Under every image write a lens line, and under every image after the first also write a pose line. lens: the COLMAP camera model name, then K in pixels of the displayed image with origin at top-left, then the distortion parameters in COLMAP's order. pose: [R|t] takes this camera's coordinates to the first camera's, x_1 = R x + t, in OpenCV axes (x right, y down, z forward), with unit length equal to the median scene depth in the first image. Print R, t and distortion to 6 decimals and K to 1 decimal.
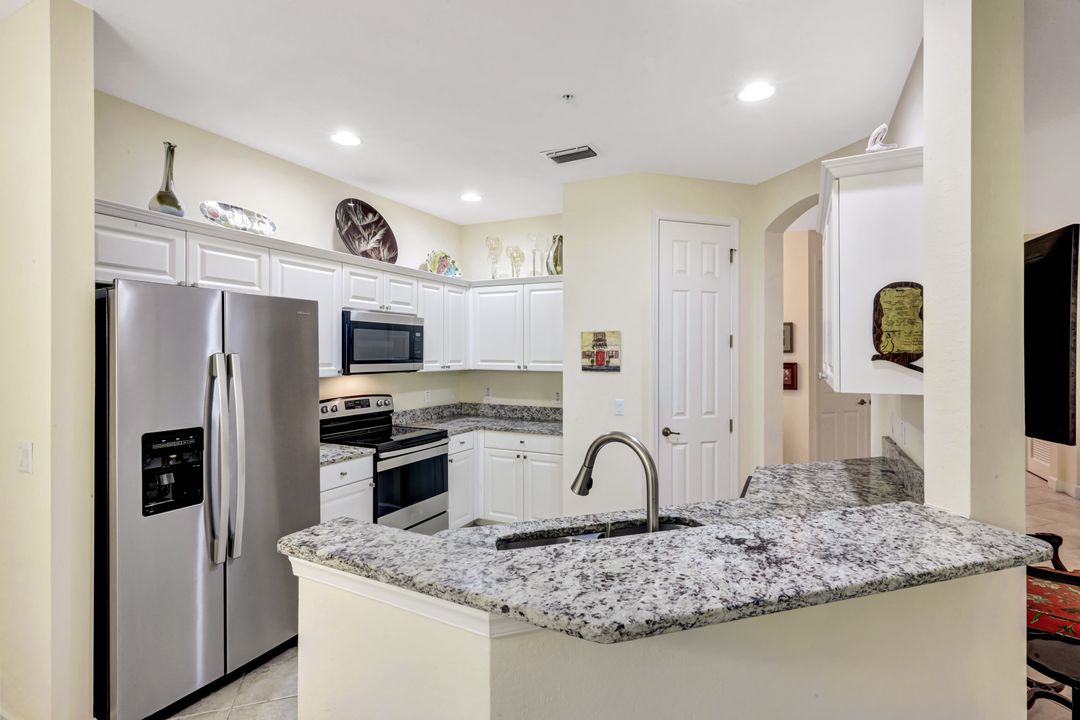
lens RADIAL K [[518.2, 0, 546.3], [0, 518.2, 354.4], [0, 0, 1]] dist [-0.001850, -0.000051]
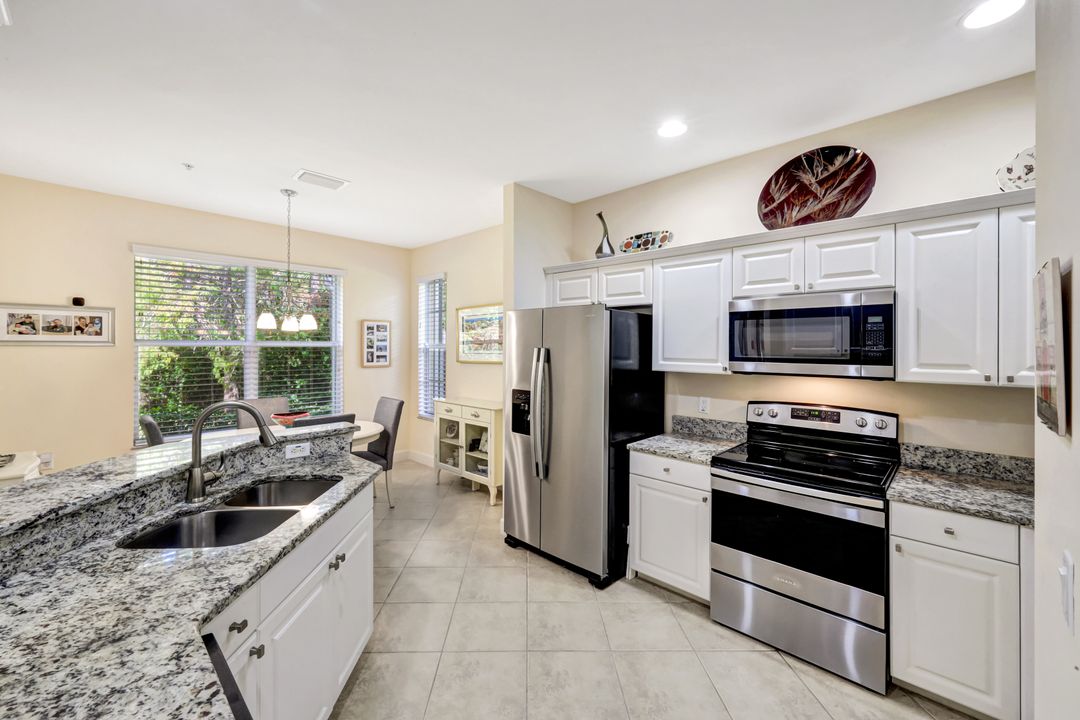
lens RADIAL K [[446.6, 0, 542.0], [0, 446.6, 345.2], [0, 0, 1]] dist [0.009117, -0.000189]
pose [[-0.312640, -0.001474, -0.949871, 0.397106], [-0.005366, 0.999986, 0.000214, -0.006070], [0.949857, 0.005164, -0.312643, 0.827519]]
